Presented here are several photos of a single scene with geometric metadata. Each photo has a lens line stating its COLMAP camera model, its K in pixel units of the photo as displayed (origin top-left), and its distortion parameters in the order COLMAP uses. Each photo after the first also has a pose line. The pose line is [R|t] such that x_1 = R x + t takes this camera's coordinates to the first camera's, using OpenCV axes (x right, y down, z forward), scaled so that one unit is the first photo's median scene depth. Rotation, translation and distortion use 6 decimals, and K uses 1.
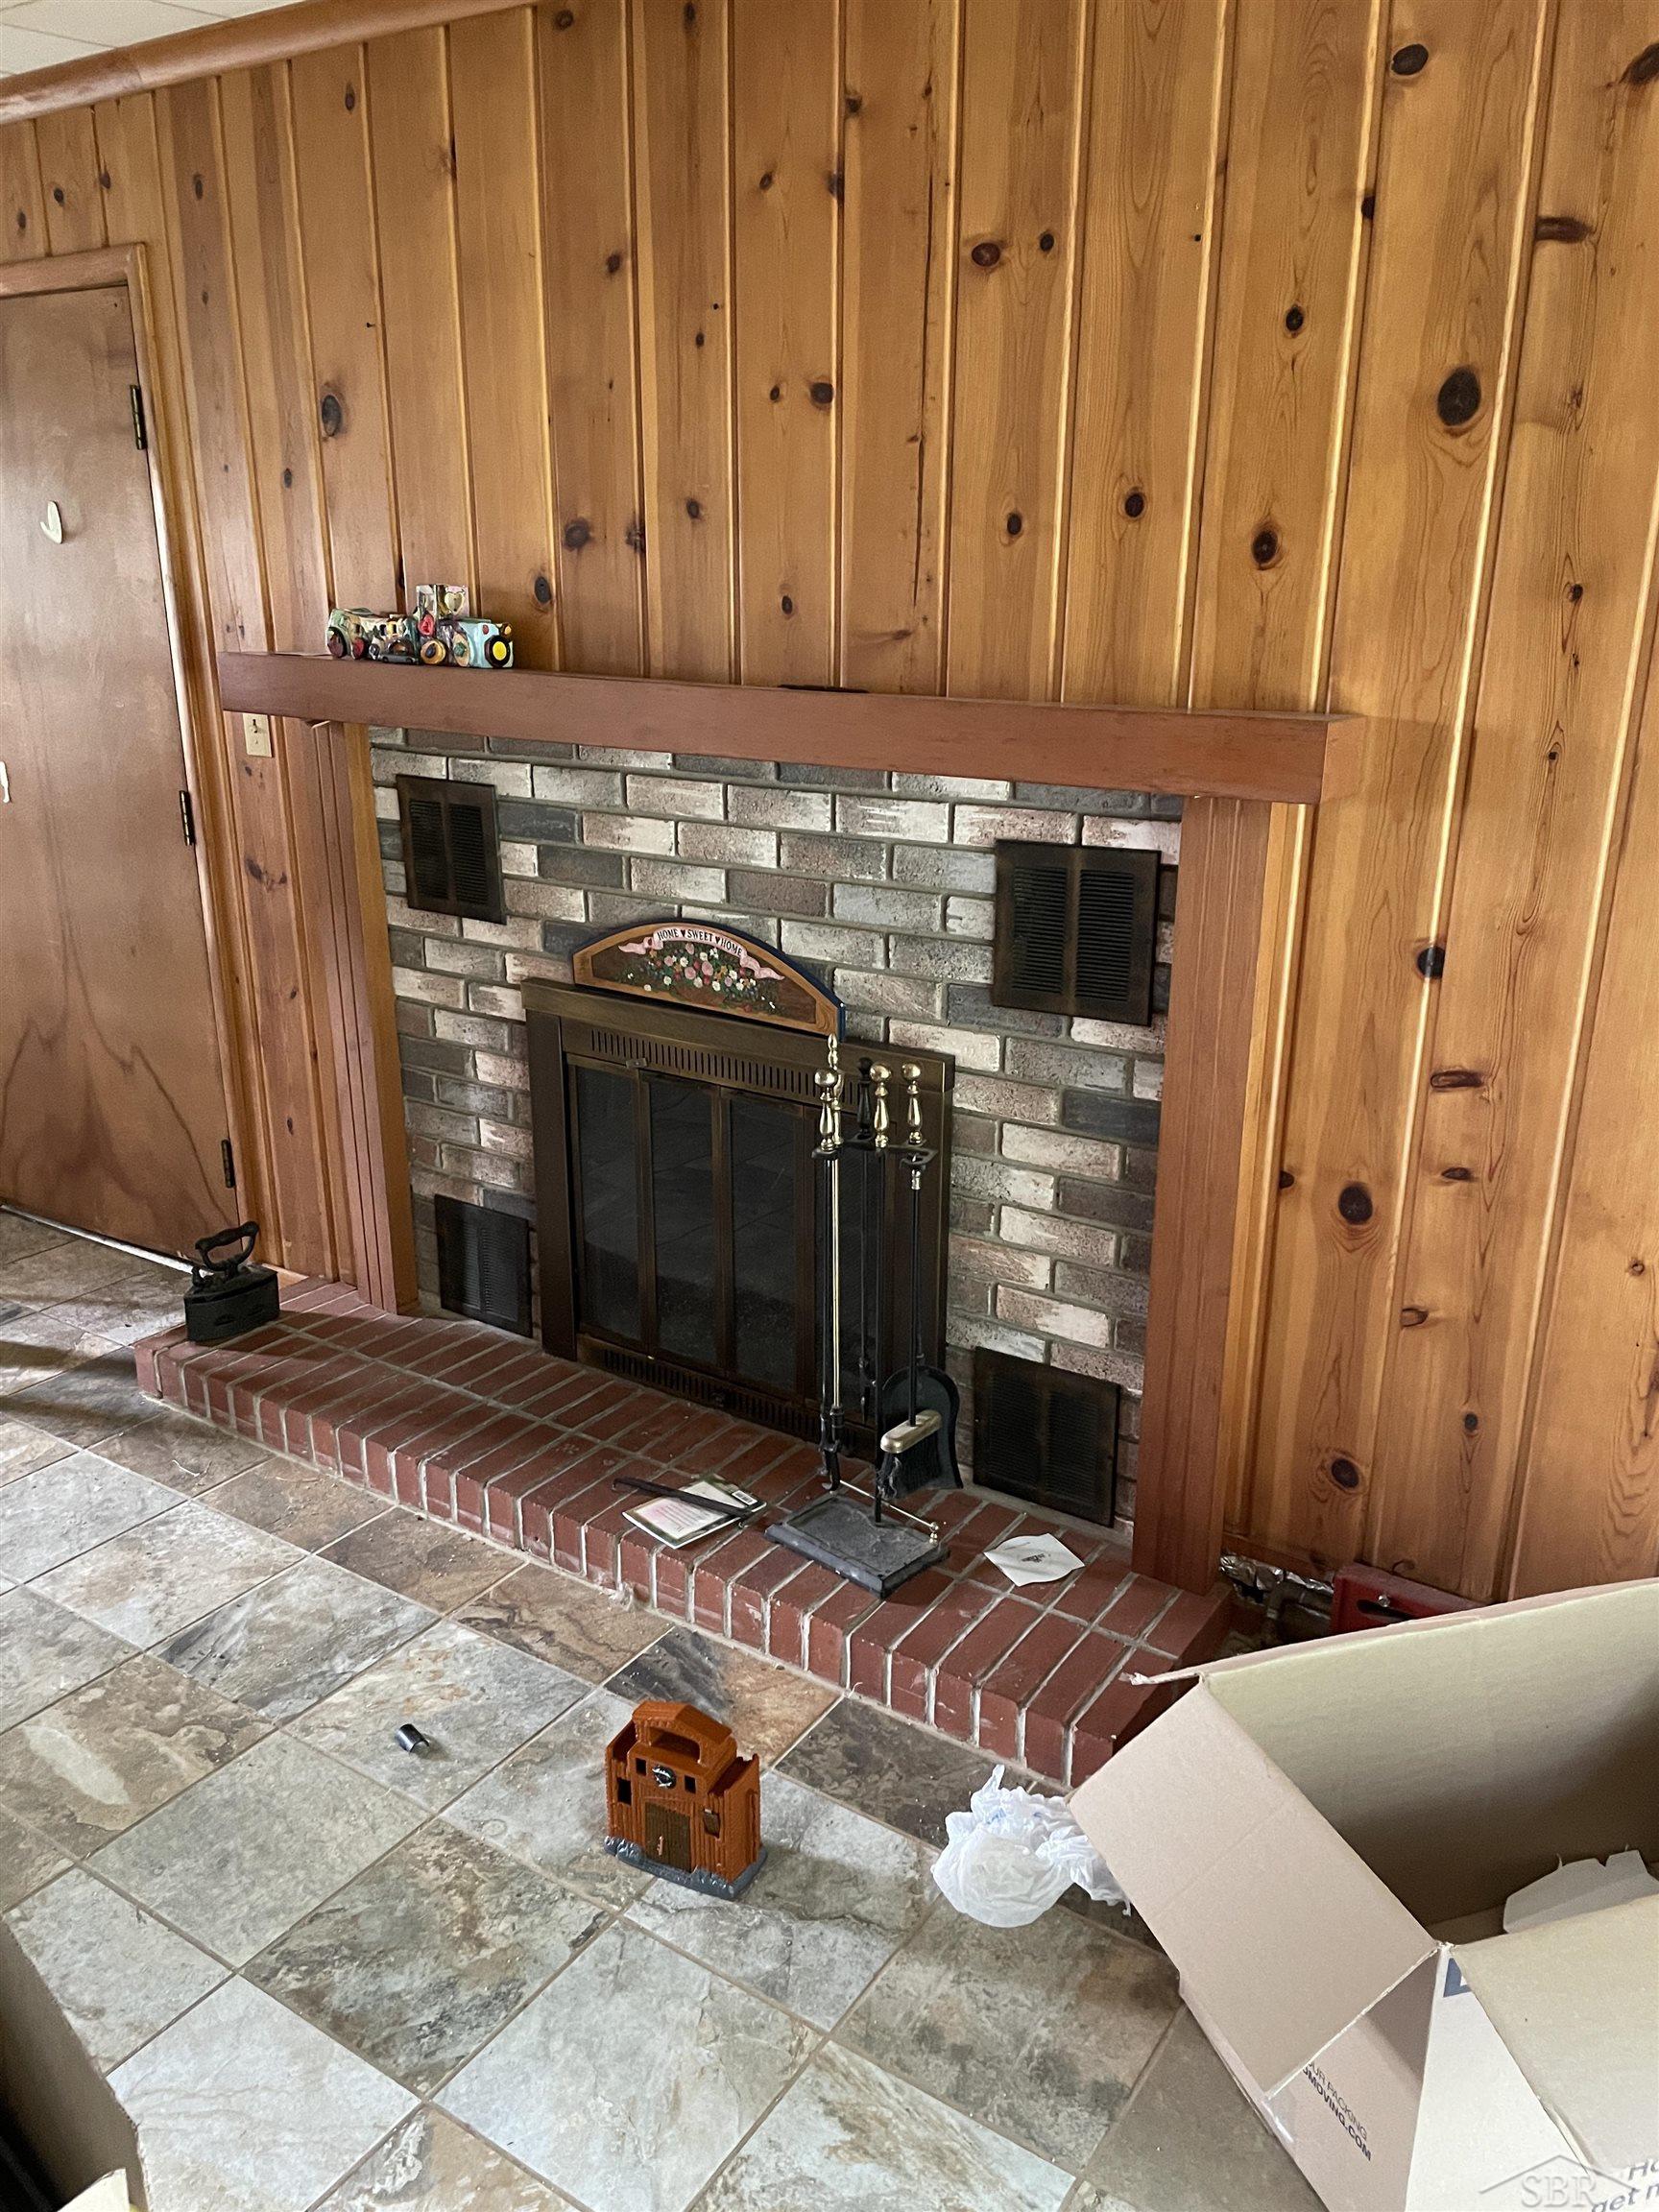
lens RADIAL K [[1687.7, 0, 824.6], [0, 1687.7, 1126.6], [0, 0, 1]] dist [0.079248, -0.052203]
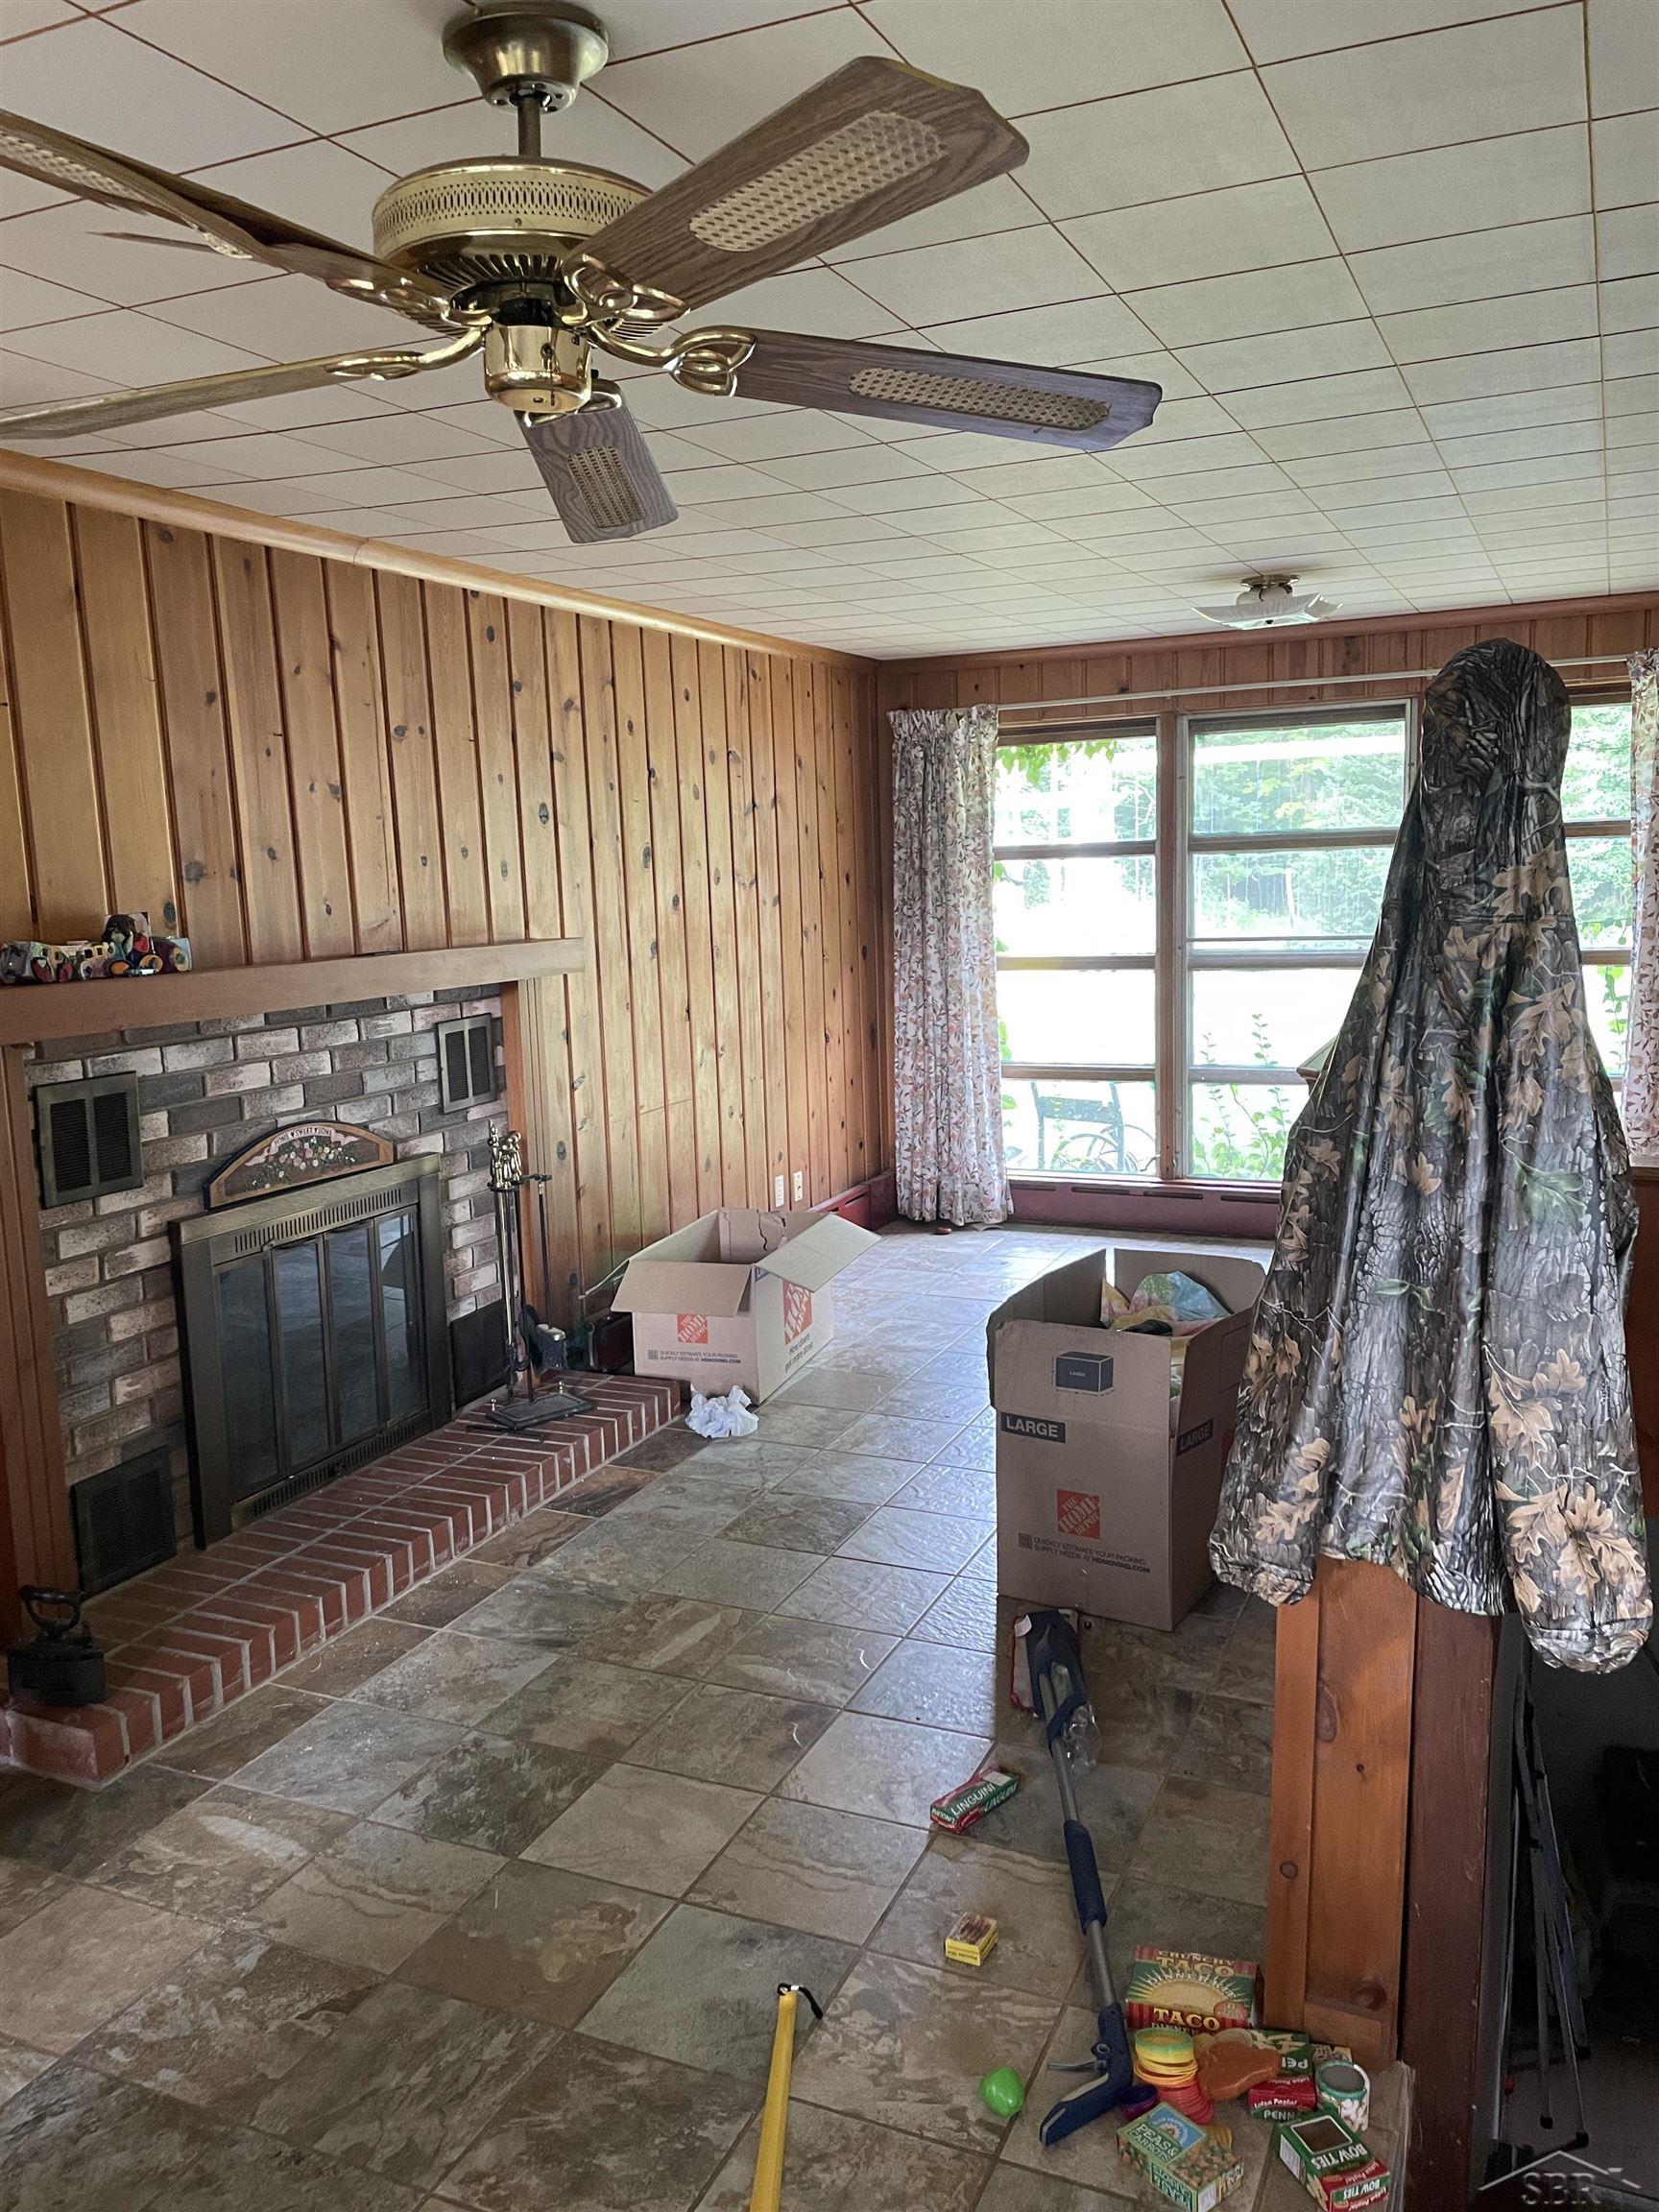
lens RADIAL K [[1687.7, 0, 829.8], [0, 1687.7, 1103.8], [0, 0, 1]] dist [0.079248, -0.052203]
pose [[-0.166244, -0.143497, 0.975588, -1.551421], [0.340808, 0.920025, 0.193400, -0.261478], [-0.925318, 0.364640, -0.104043, 0.724799]]
